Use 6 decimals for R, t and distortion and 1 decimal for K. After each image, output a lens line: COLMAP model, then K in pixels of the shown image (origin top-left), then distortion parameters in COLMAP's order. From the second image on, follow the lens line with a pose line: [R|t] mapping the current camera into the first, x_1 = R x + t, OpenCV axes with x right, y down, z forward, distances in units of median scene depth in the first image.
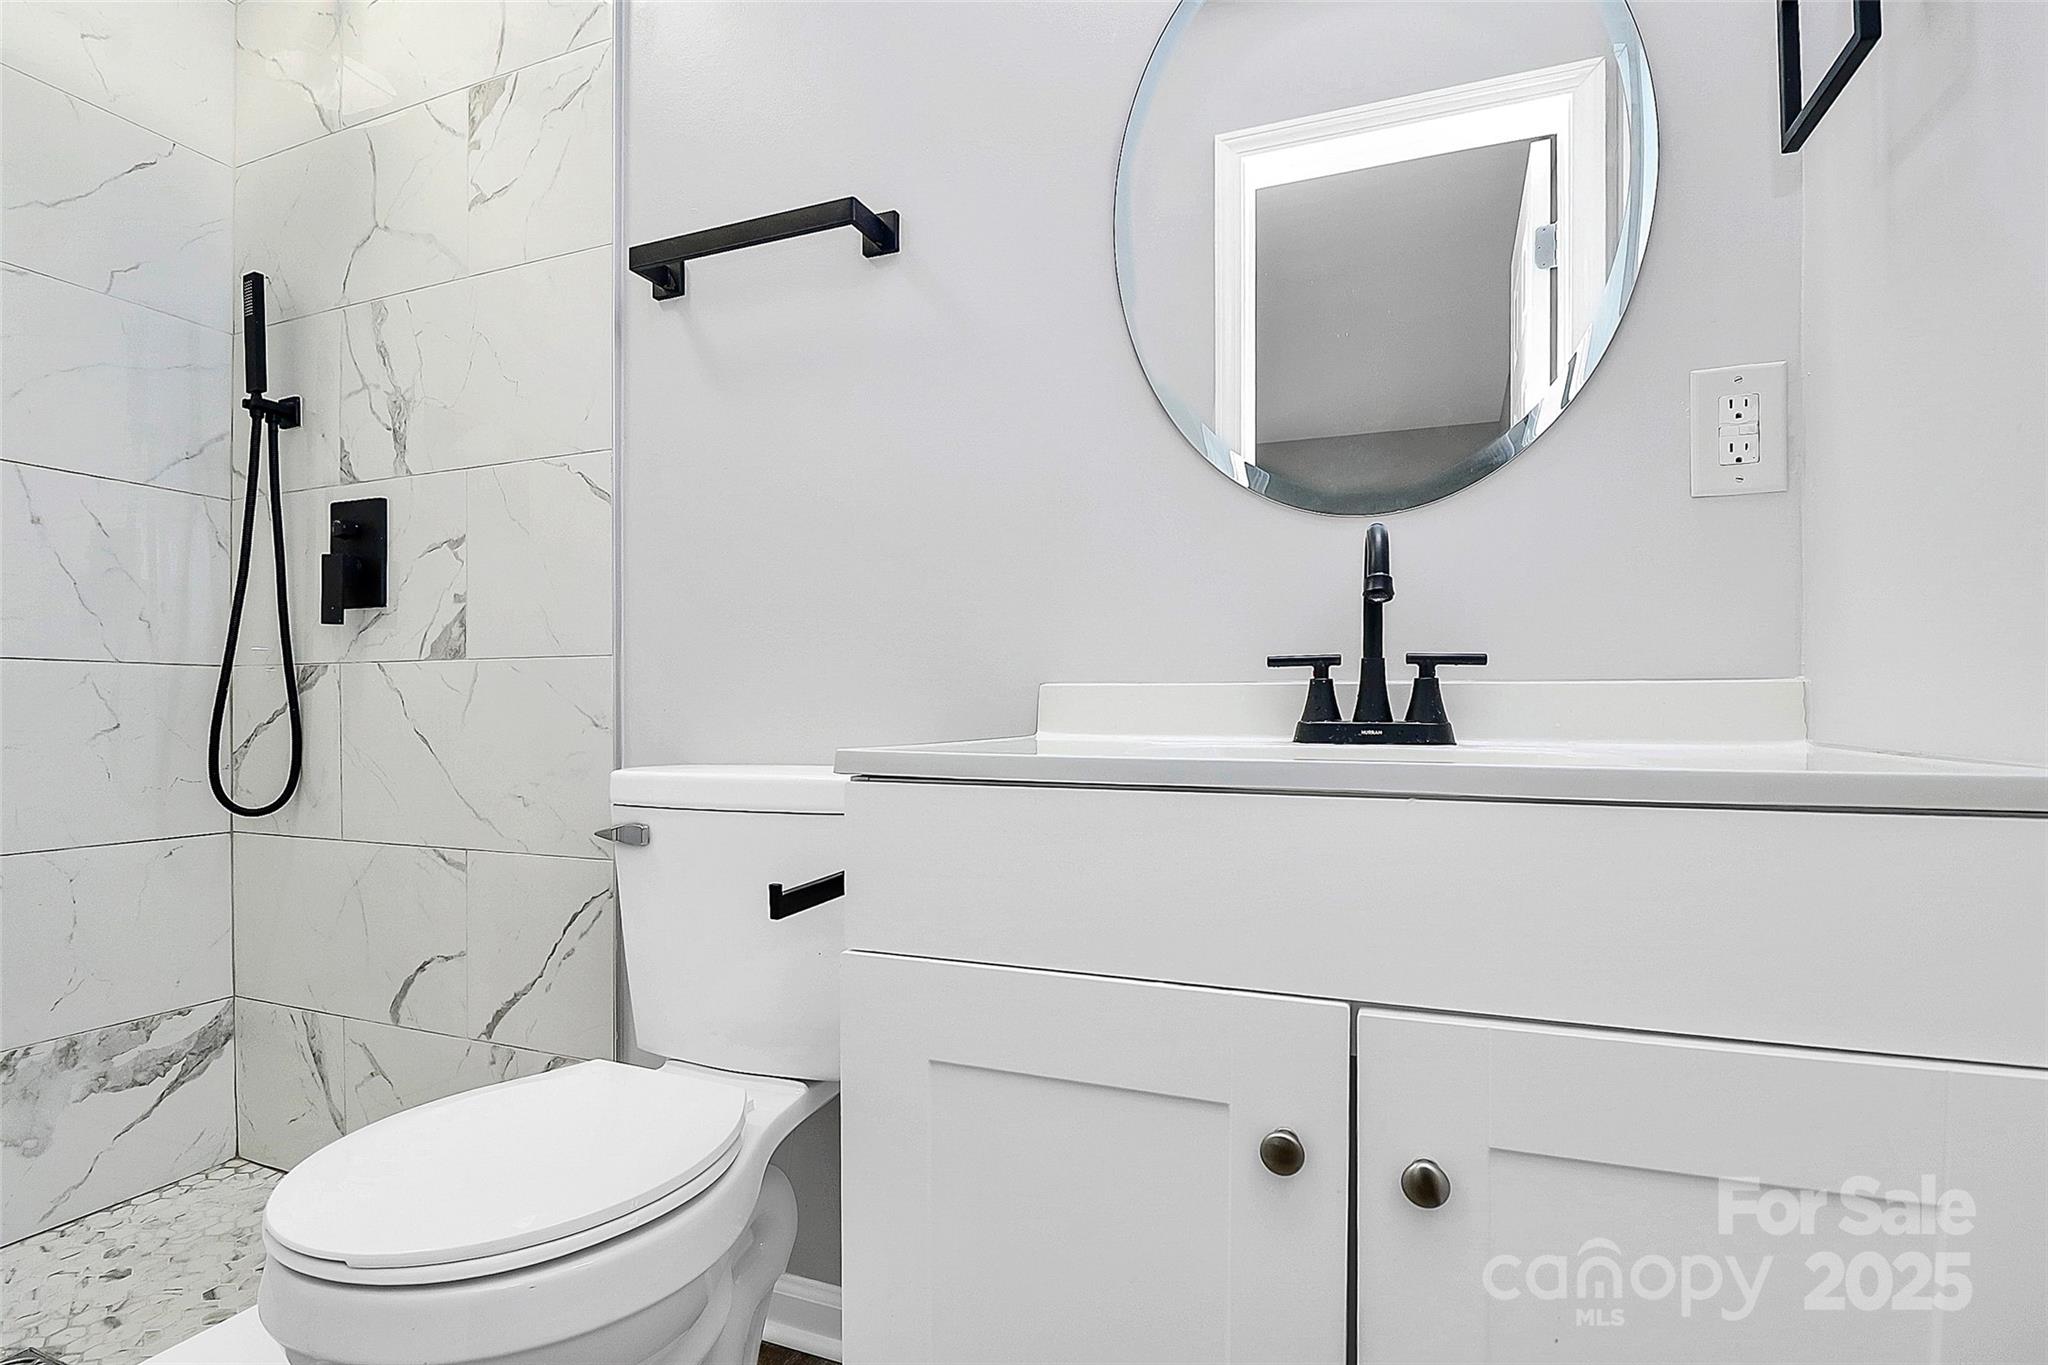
lens RADIAL K [[959.9, 0, 1028.0], [0, 959.9, 672.2], [0, 0, 1]] dist [0.004381, -0.012008]
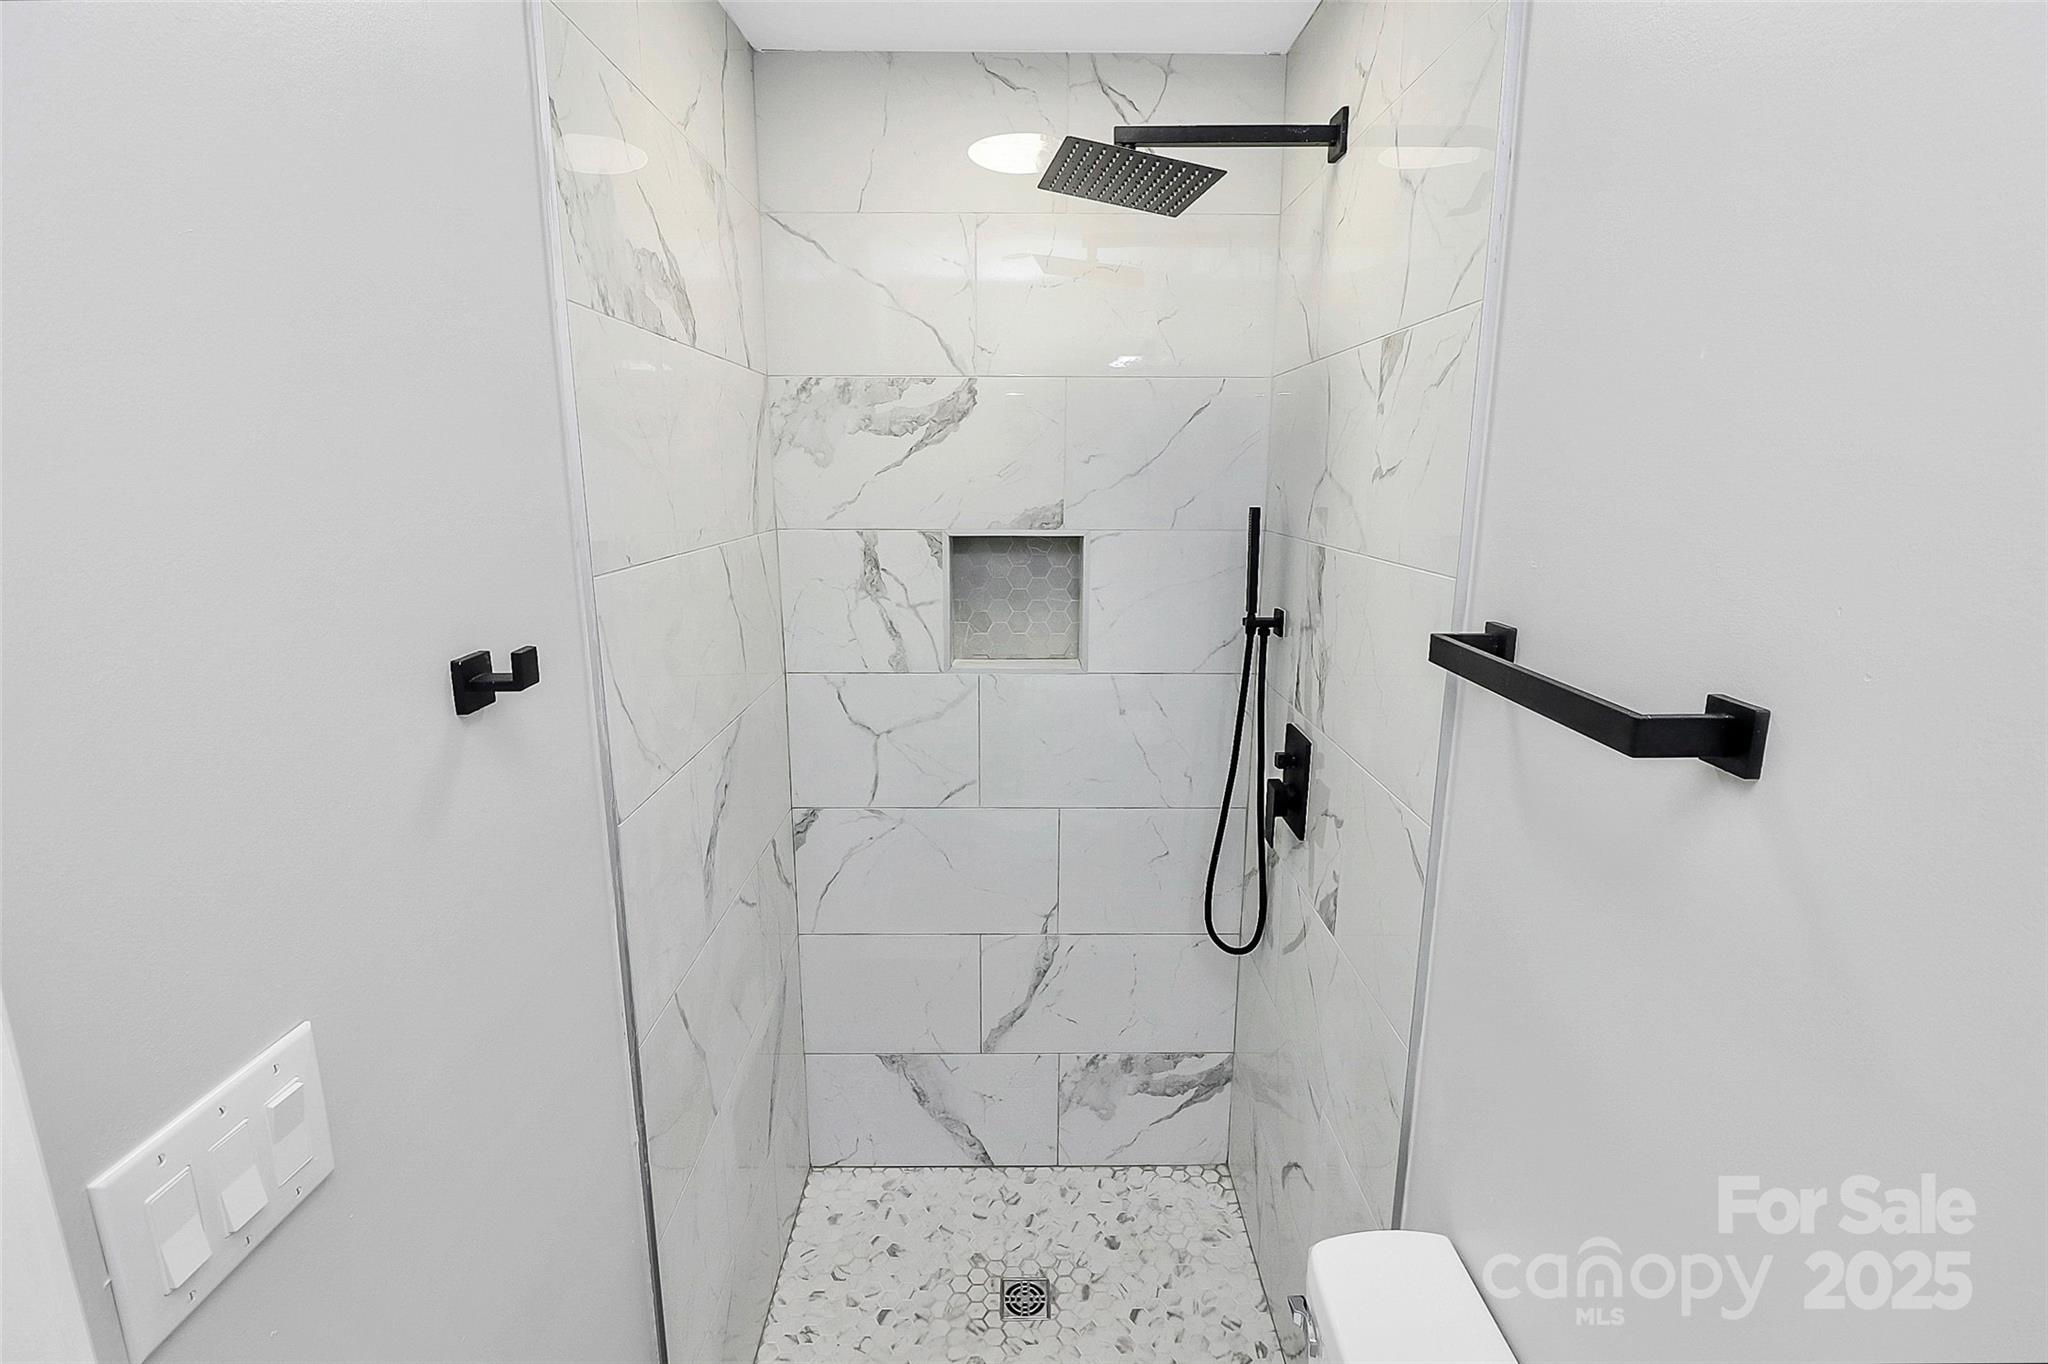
lens RADIAL K [[959.9, 0, 1028.0], [0, 959.9, 671.7], [0, 0, 1]] dist [0.004381, -0.012008]
pose [[0.379020, 0.196931, -0.904191, 0.142392], [-0.006659, 0.977649, 0.210139, -0.475022], [0.925364, -0.073626, 0.371860, 0.335547]]
